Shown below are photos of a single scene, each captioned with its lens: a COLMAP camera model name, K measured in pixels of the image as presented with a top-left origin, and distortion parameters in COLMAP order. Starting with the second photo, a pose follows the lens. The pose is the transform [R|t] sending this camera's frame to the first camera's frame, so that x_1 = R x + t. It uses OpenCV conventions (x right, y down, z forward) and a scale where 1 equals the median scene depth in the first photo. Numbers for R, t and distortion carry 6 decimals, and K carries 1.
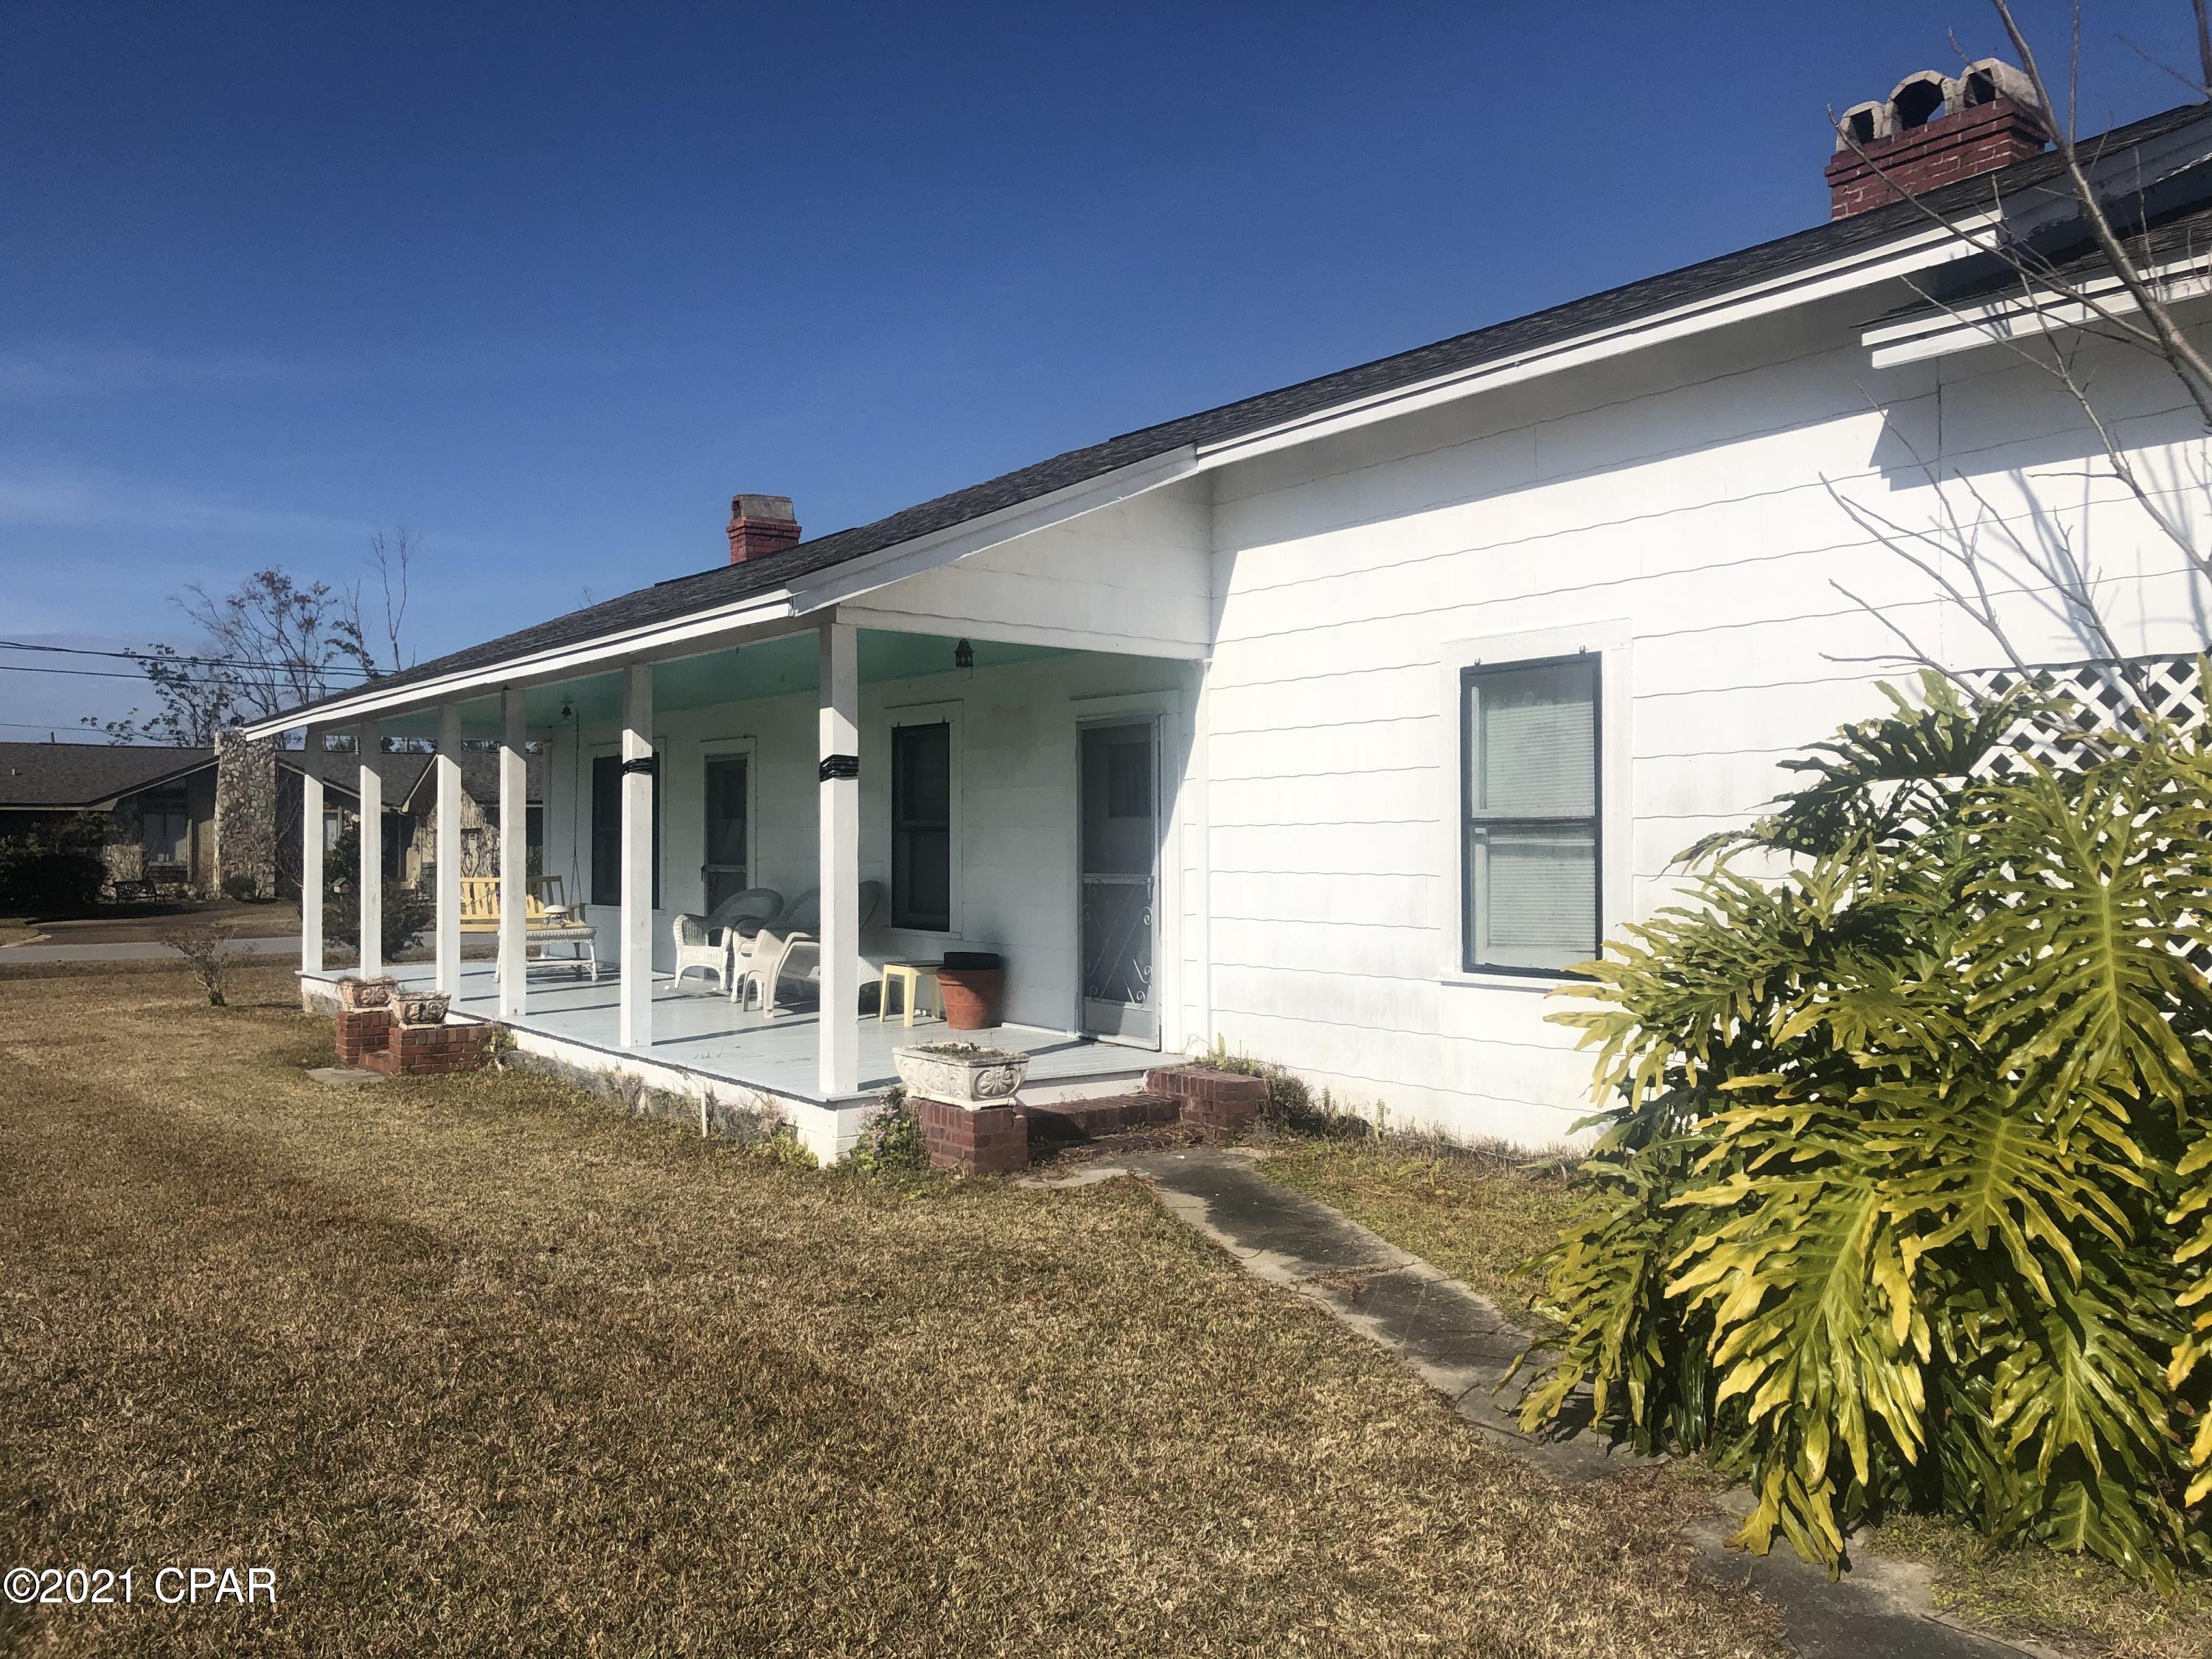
lens RADIAL K [[1825.5, 0, 1102.1], [0, 1825.5, 817.4], [0, 0, 1]] dist [0.035013, -0.029947]
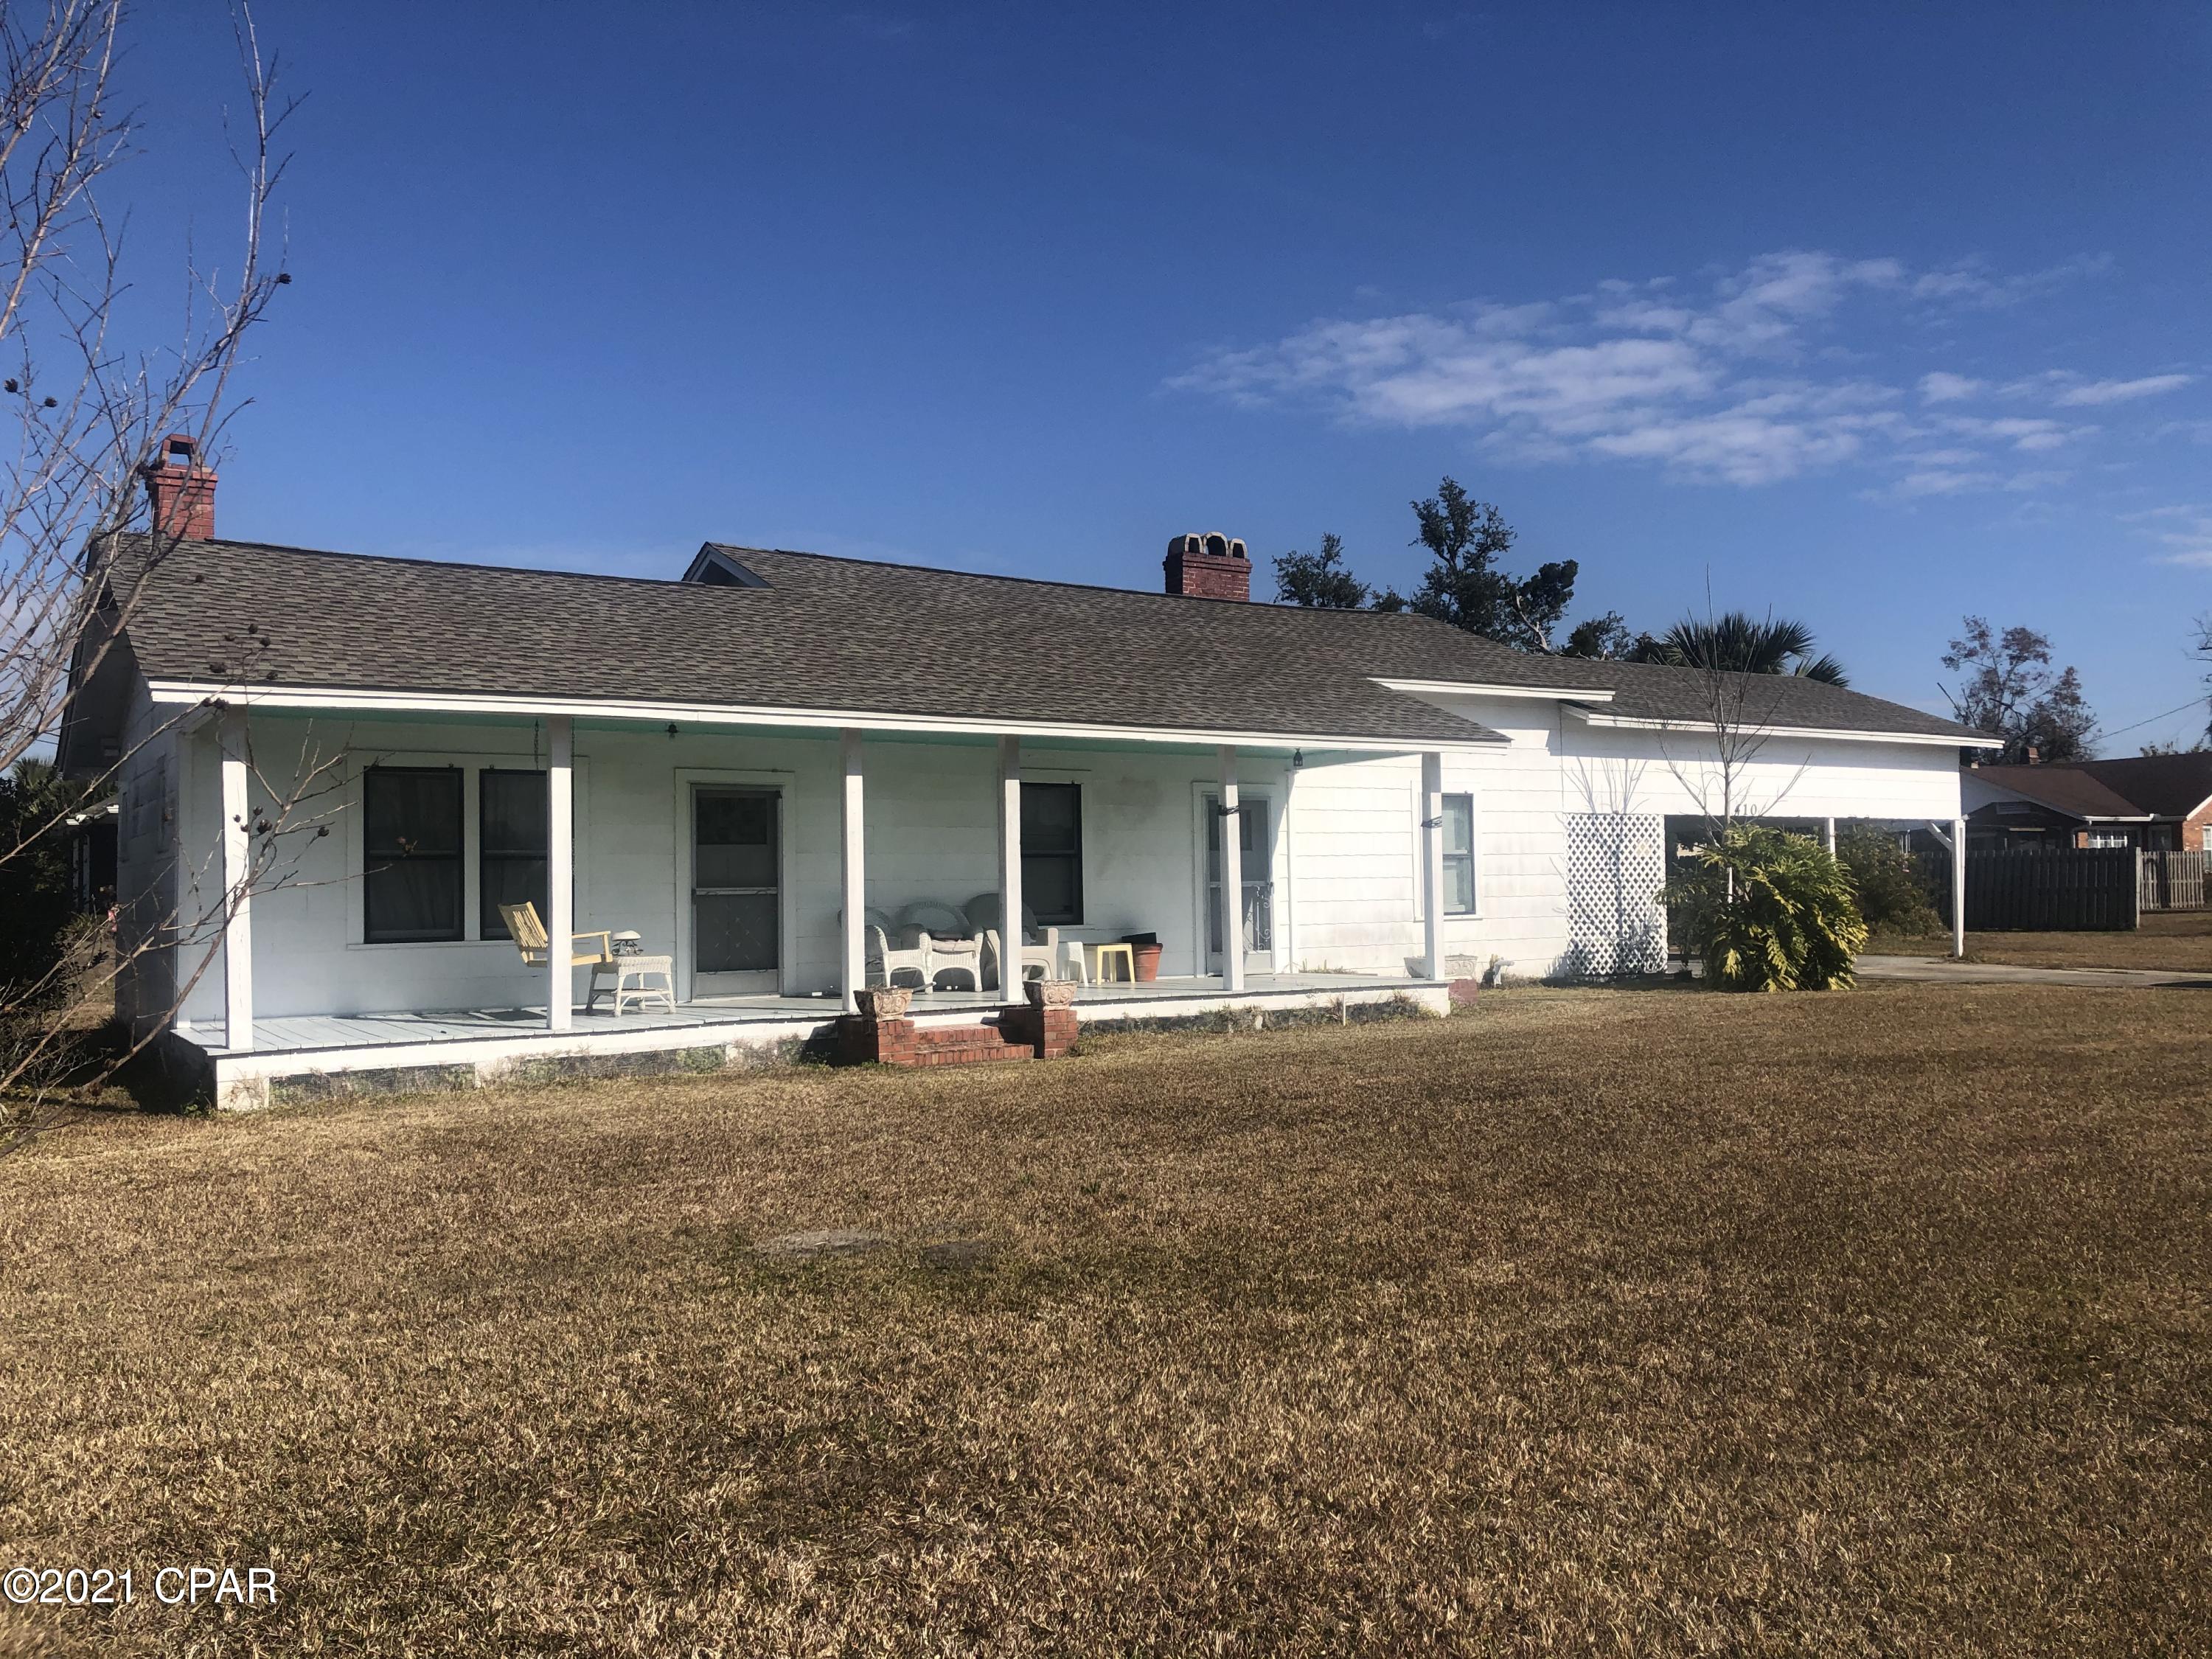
lens RADIAL K [[1825.5, 0, 1118.5], [0, 1825.5, 824.9], [0, 0, 1]] dist [0.035013, -0.029947]
pose [[0.047553, 0.039418, 0.998091, -1.845493], [0.000917, 0.999219, -0.039506, 0.047044], [-0.998868, 0.002794, 0.047479, 1.044820]]
